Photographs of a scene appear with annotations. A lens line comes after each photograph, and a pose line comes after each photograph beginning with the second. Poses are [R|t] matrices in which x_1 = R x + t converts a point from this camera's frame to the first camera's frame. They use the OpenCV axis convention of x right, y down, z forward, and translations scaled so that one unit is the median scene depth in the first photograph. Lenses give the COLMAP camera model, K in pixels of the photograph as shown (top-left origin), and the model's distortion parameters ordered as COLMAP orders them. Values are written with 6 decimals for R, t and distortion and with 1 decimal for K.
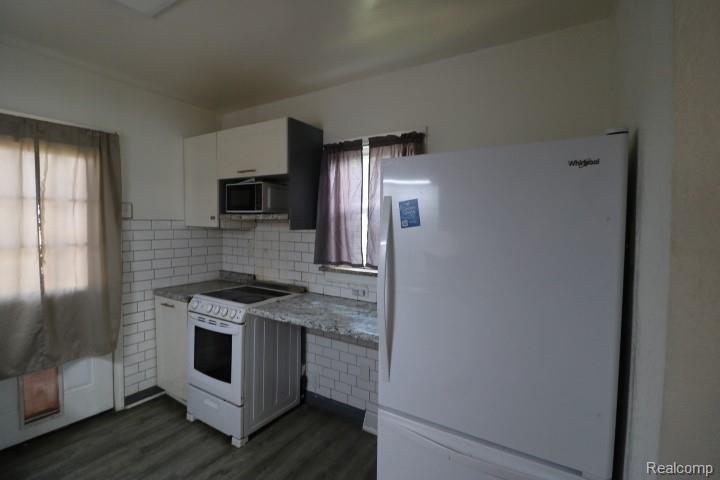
lens RADIAL K [[331.7, 0, 364.6], [0, 331.7, 235.7], [0, 0, 1]] dist [-0.018423, -0.004078]
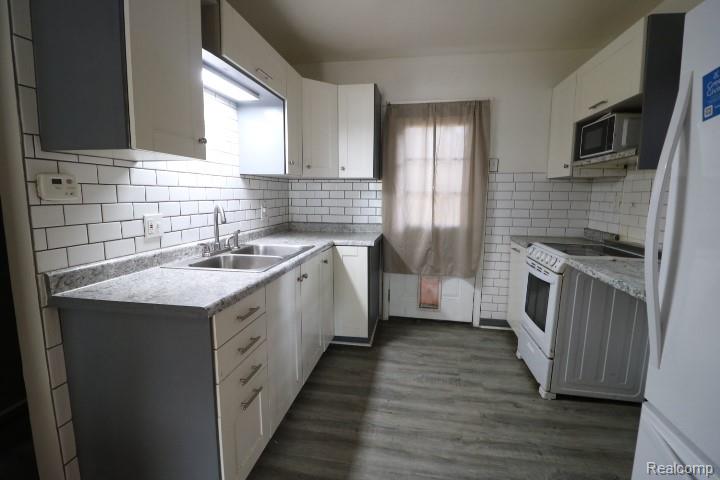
lens RADIAL K [[331.7, 0, 361.1], [0, 331.7, 240.3], [0, 0, 1]] dist [-0.018423, -0.004078]
pose [[0.360572, 0.115777, -0.925518, 0.252188], [-0.034143, 0.993240, 0.110947, 0.081254], [0.932106, -0.008404, 0.362088, 0.131489]]
